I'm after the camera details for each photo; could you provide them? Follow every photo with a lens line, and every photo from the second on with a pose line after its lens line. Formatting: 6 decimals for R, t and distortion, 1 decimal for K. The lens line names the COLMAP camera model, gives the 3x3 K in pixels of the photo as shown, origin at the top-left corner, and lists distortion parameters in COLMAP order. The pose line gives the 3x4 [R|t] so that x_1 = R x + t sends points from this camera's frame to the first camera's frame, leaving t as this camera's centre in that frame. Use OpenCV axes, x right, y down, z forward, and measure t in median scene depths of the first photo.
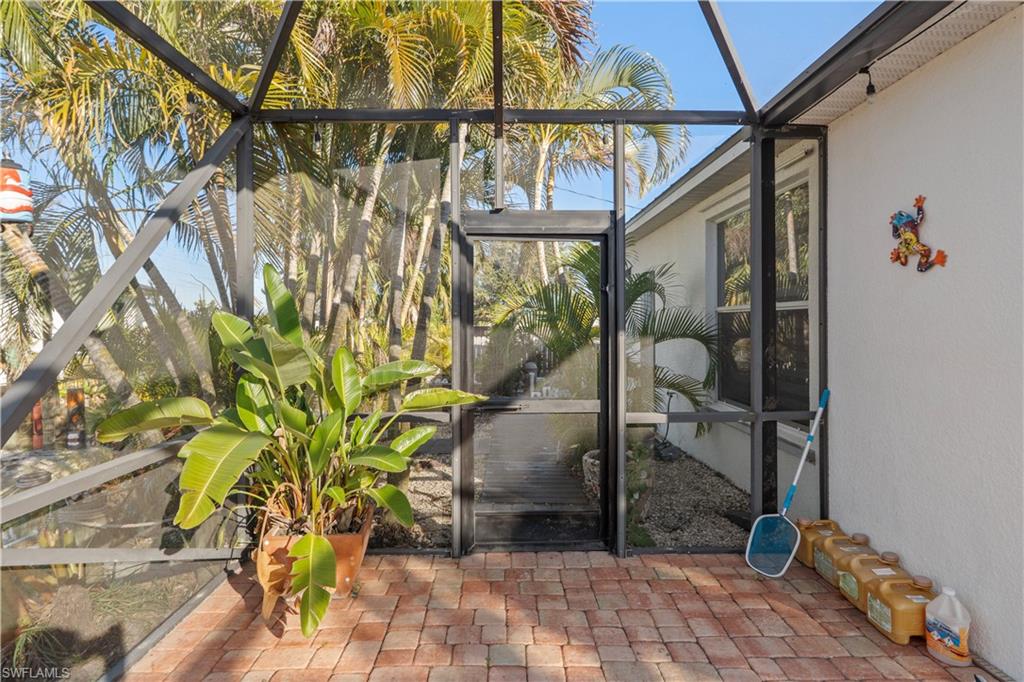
lens RADIAL K [[560.7, 0, 511.0], [0, 560.7, 334.6], [0, 0, 1]] dist [-0.008623, -0.001718]
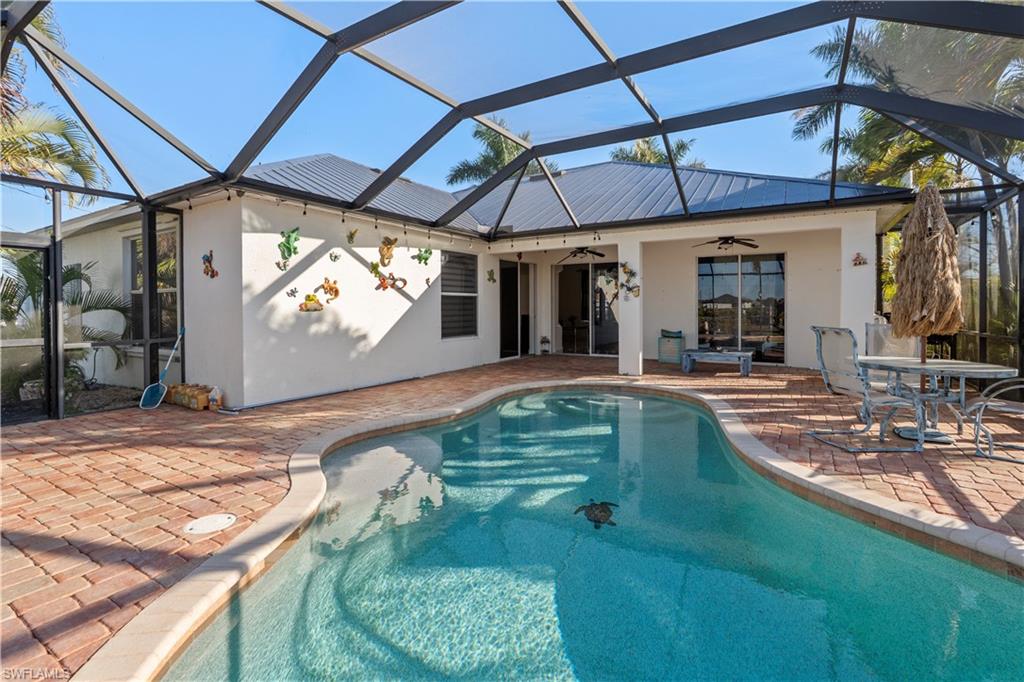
lens RADIAL K [[473.3, 0, 515.8], [0, 473.3, 311.1], [0, 0, 1]] dist [-0.002589, -0.000018]
pose [[0.542462, -0.002943, 0.840075, -0.295288], [0.020598, 0.999740, -0.009798, 0.076059], [-0.839828, 0.022619, 0.542381, -1.109348]]
